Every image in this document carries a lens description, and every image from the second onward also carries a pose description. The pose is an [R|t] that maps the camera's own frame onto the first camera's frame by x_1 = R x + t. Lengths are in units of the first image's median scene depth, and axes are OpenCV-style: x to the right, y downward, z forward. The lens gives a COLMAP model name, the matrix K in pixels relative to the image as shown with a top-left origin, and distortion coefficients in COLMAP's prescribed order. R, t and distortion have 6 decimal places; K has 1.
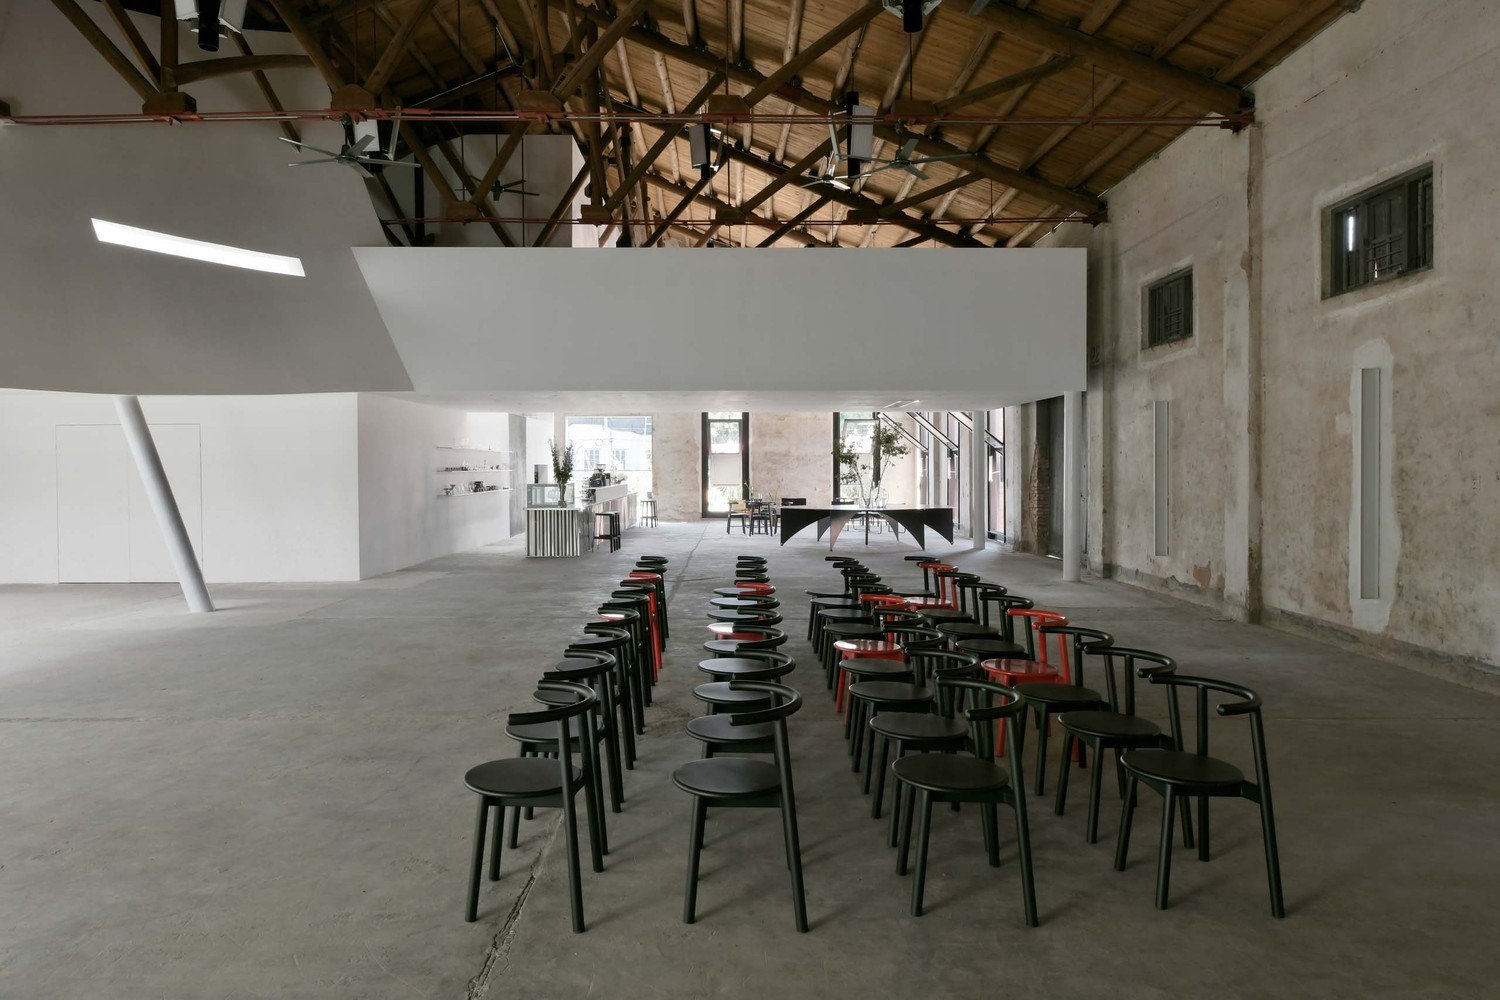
lens RADIAL K [[997.7, 0, 750.0], [0, 997.7, 500.0], [0, 0, 1]] dist [-0.031386, 0.000295]
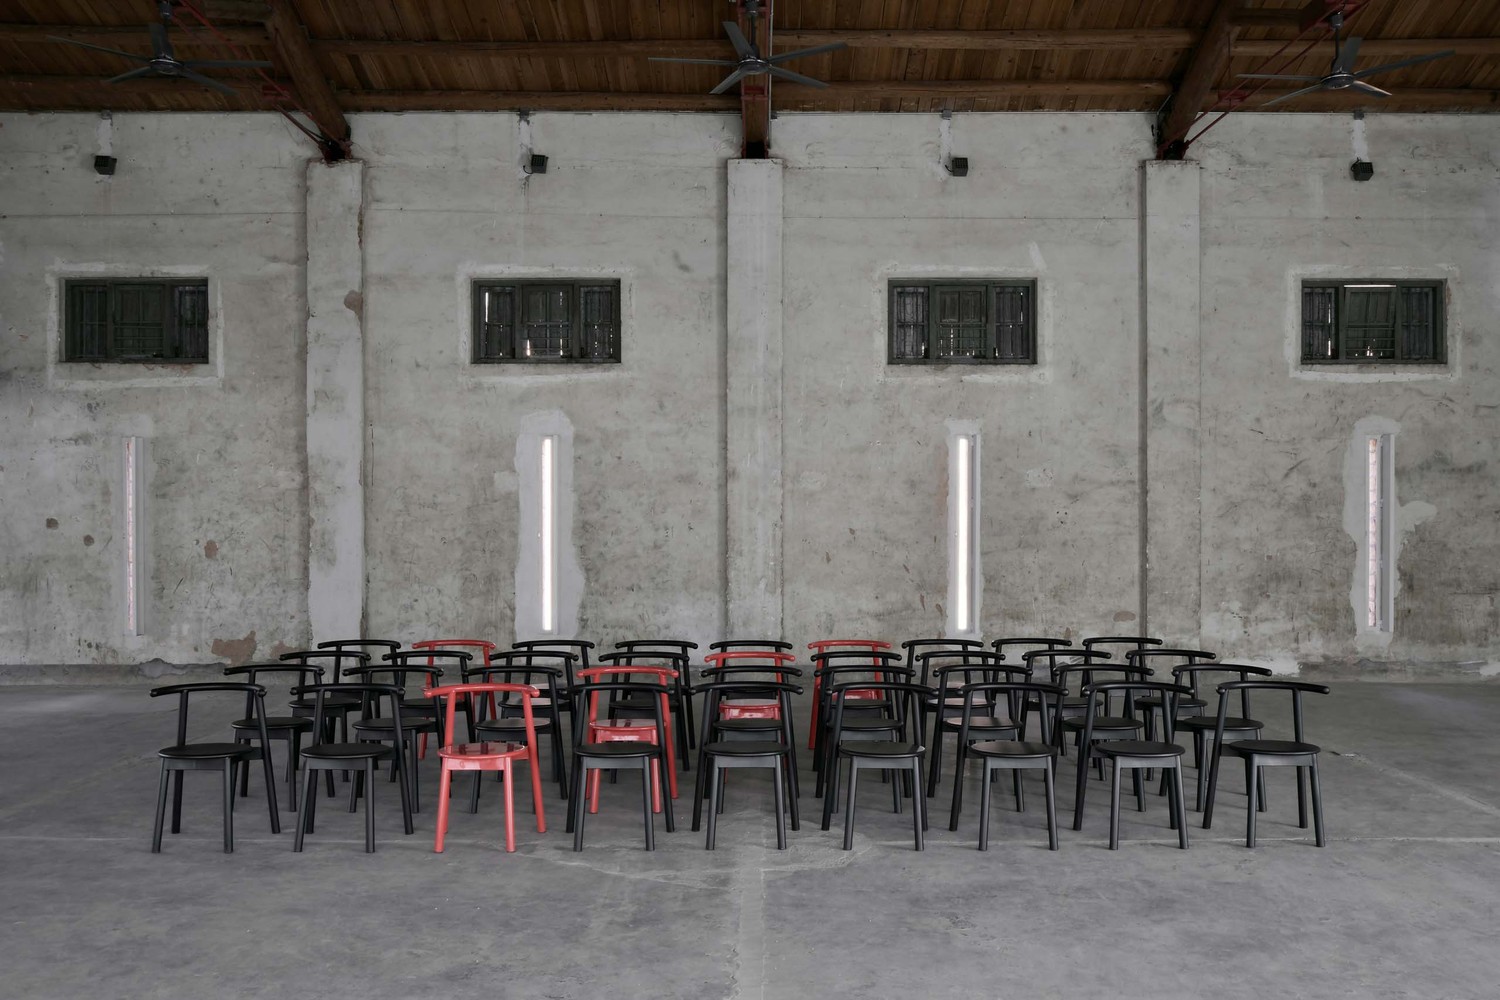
lens RADIAL K [[1341.0, 0, 750.0], [0, 1341.0, 500.0], [0, 0, 1]] dist [0.000212, -0.001155]
pose [[-0.000177, 0.008931, 0.999960, -0.994969], [0.034922, 0.999350, -0.008919, -0.037318], [-0.999390, 0.034919, -0.000489, 0.811903]]
